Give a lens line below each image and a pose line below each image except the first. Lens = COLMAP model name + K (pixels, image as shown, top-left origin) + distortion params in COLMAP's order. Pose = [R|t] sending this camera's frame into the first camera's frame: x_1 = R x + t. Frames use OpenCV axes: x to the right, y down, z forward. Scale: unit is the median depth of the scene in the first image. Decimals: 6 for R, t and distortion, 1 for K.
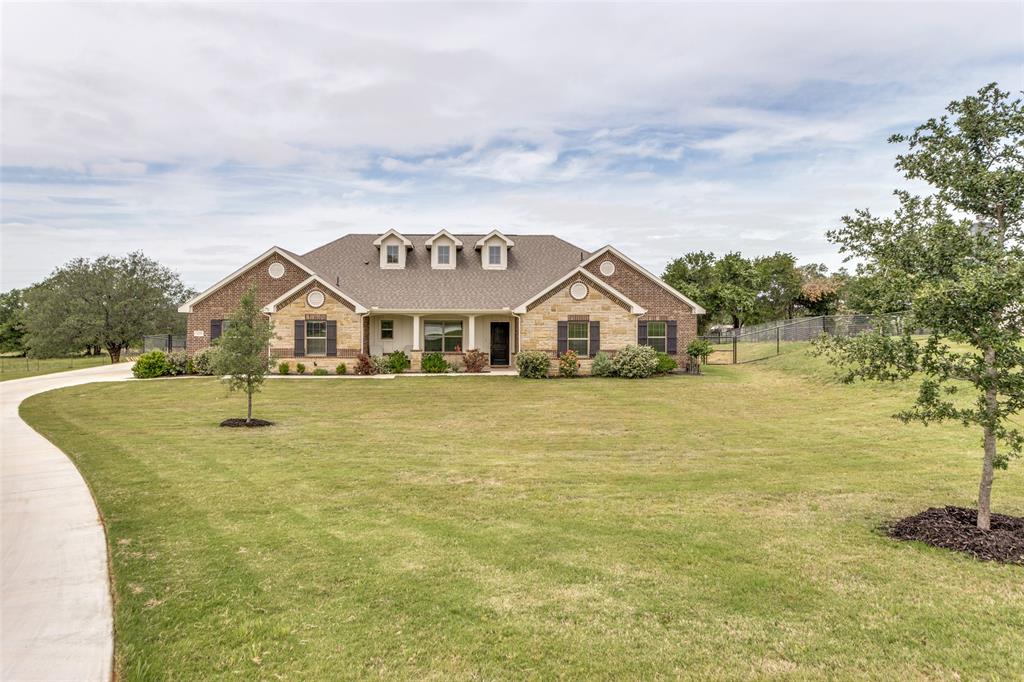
lens RADIAL K [[740.7, 0, 511.7], [0, 740.7, 301.1], [0, 0, 1]] dist [-0.003773, 0.000292]
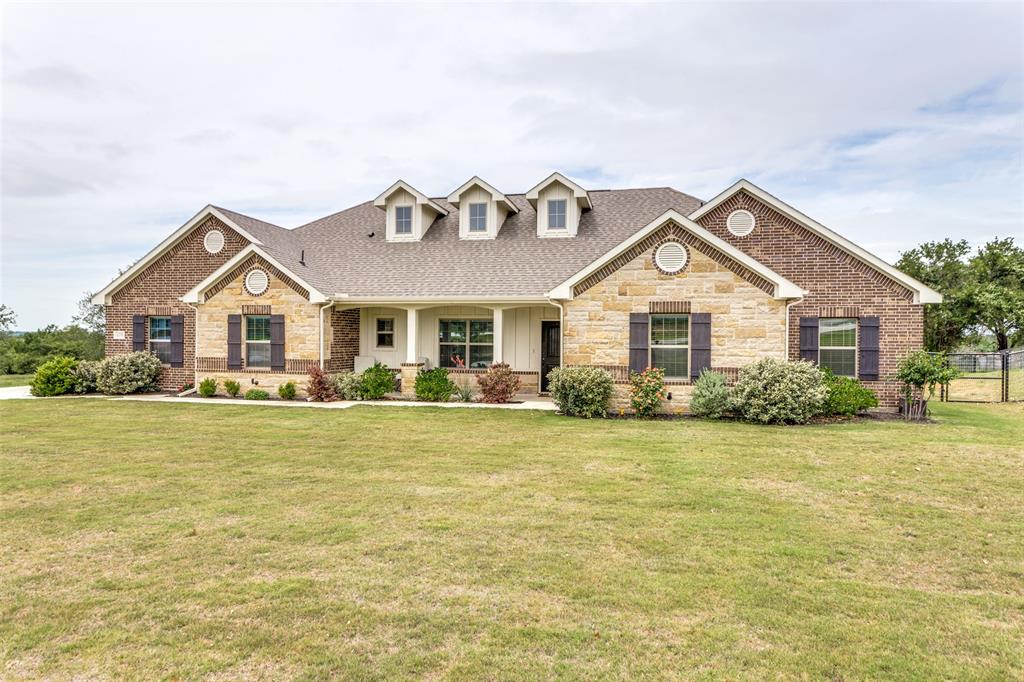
lens RADIAL K [[724.5, 0, 501.9], [0, 724.5, 341.9], [0, 0, 1]] dist [0.002173, 0.003530]
pose [[0.953379, 0.006320, -0.301708, 0.129144], [-0.001547, 0.999870, 0.016054, 0.038428], [0.301770, -0.014839, 0.953265, 0.449879]]
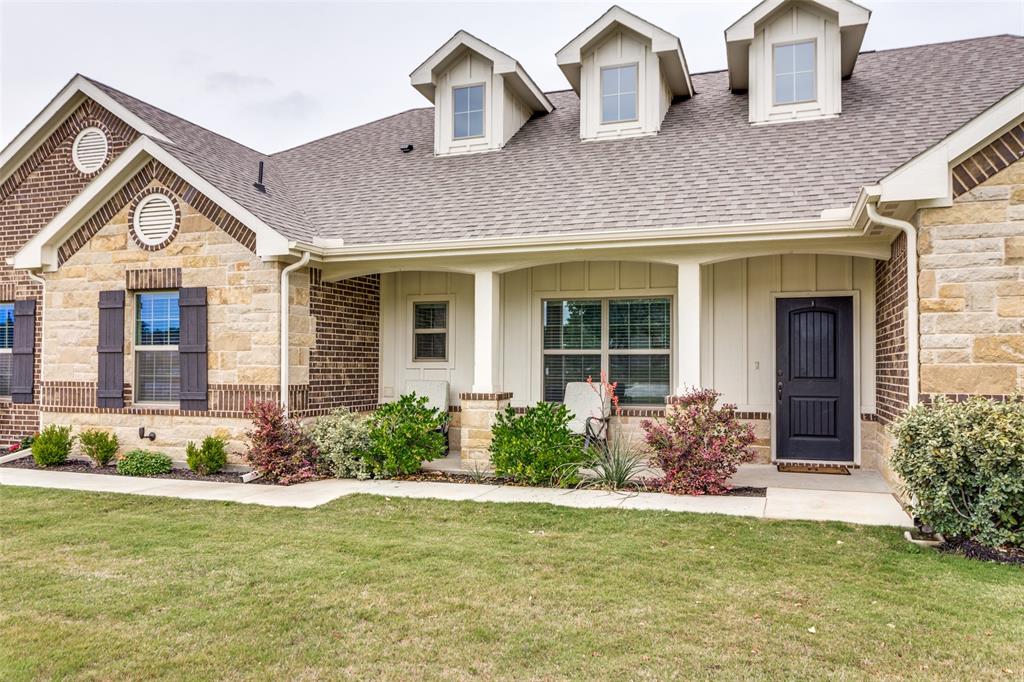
lens RADIAL K [[801.2, 0, 500.1], [0, 801.2, 350.5], [0, 0, 1]] dist [0.005713, 0.003093]
pose [[0.915559, -0.009608, -0.402068, -0.003564], [0.003769, 0.999876, -0.015309, 0.055181], [0.402165, 0.012501, 0.915482, 0.741401]]
